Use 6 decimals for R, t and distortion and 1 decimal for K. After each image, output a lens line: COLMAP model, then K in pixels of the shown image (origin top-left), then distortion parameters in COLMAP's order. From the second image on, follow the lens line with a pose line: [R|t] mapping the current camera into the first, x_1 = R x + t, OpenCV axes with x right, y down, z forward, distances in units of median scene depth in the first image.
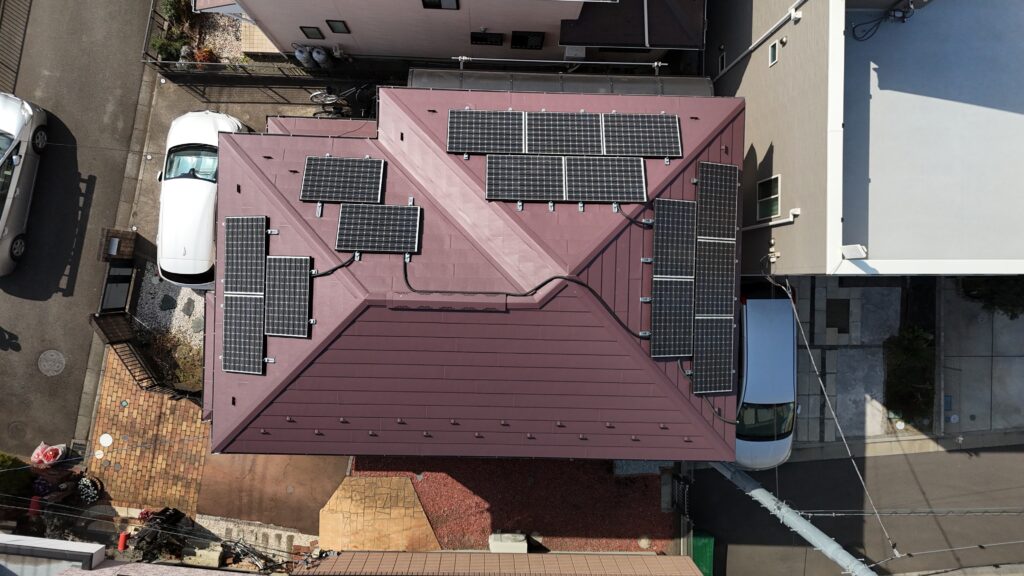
lens RADIAL K [[754.4, 0, 512.0], [0, 754.4, 288.0], [0, 0, 1]] dist [0.049074, -0.001355]
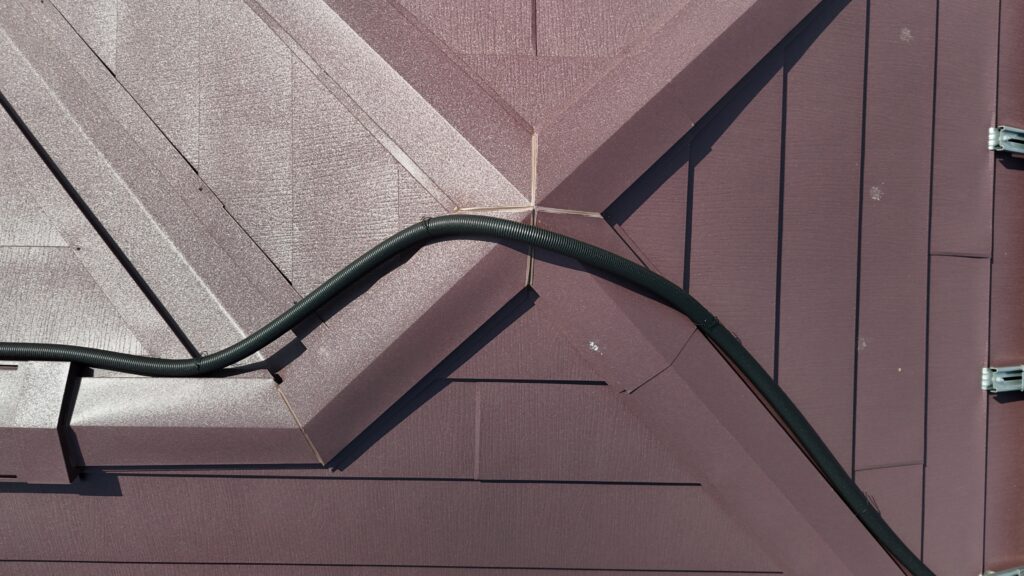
lens RADIAL K [[754.4, 0, 512.0], [0, 754.4, 288.0], [0, 0, 1]] dist [0.049074, -0.001355]
pose [[0.999904, 0.001422, 0.013811, 0.067706], [-0.001531, 0.999967, 0.007922, -0.005564], [-0.013800, -0.007942, 0.999873, 0.865969]]
